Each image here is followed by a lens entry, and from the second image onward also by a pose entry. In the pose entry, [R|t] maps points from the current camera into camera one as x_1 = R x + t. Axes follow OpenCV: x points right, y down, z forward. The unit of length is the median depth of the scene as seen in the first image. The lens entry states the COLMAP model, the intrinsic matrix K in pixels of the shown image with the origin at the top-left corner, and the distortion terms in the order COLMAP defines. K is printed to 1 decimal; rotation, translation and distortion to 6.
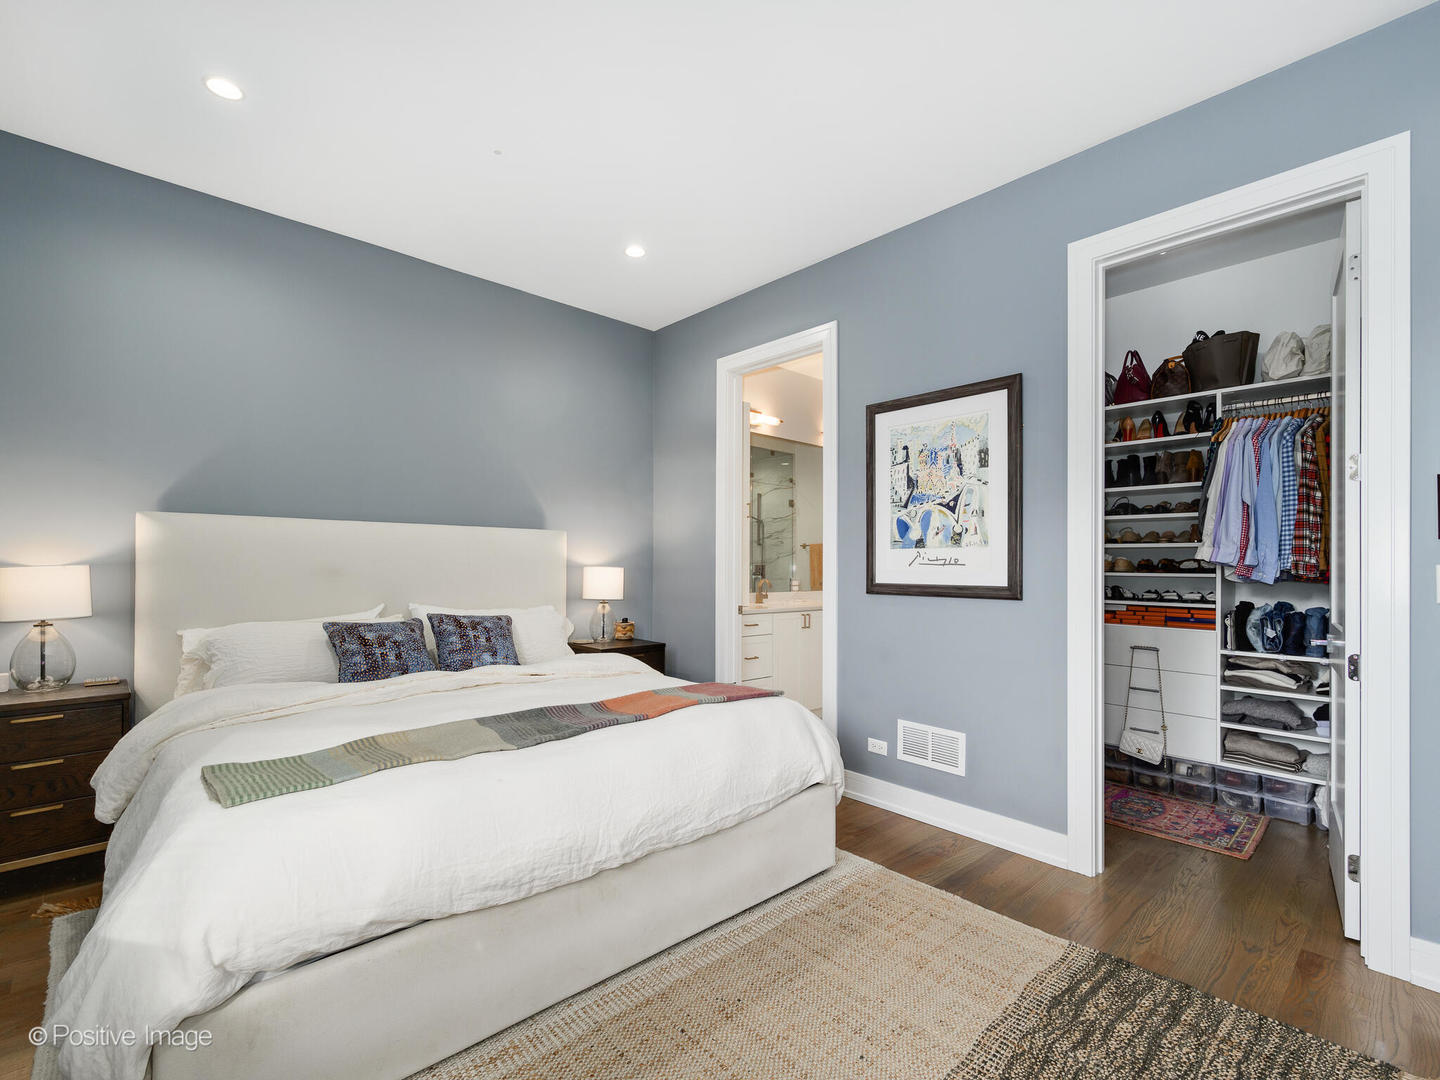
lens RADIAL K [[653.5, 0, 718.5], [0, 653.5, 574.9], [0, 0, 1]] dist [-0.000164, -0.000045]
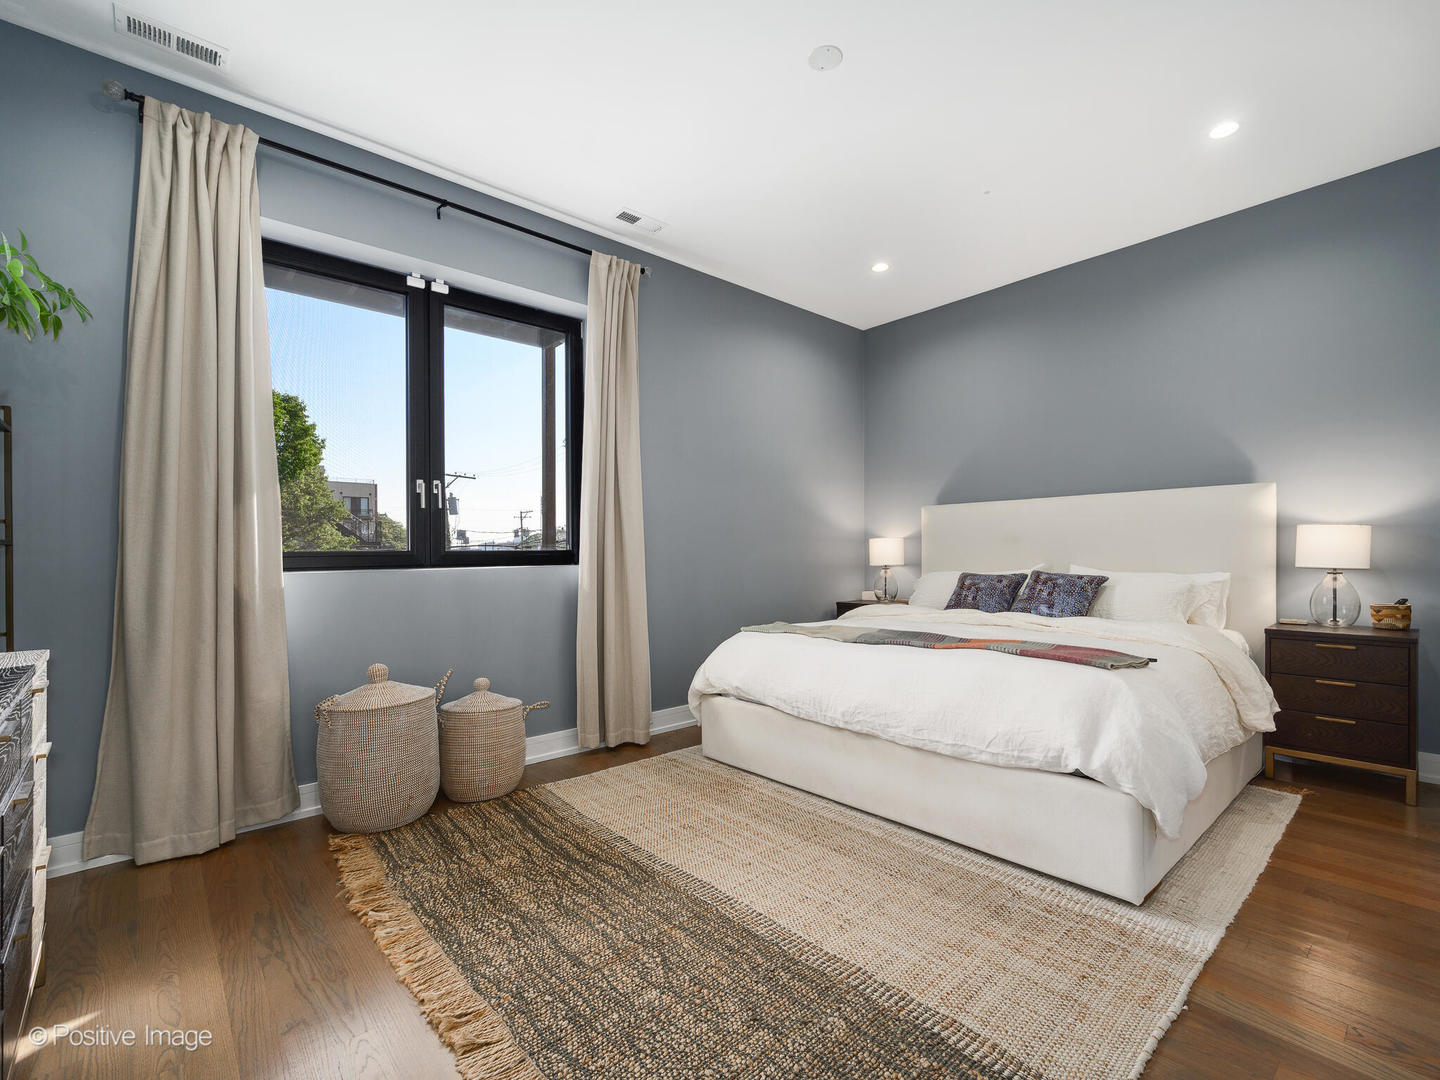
lens RADIAL K [[668.0, 0, 731.9], [0, 668.0, 556.4], [0, 0, 1]] dist [0.000177, -0.000361]
pose [[-0.015023, -0.003092, -0.999882, 1.364443], [-0.003613, 0.999989, -0.003038, 0.066029], [0.999881, 0.003567, -0.015034, 0.775274]]
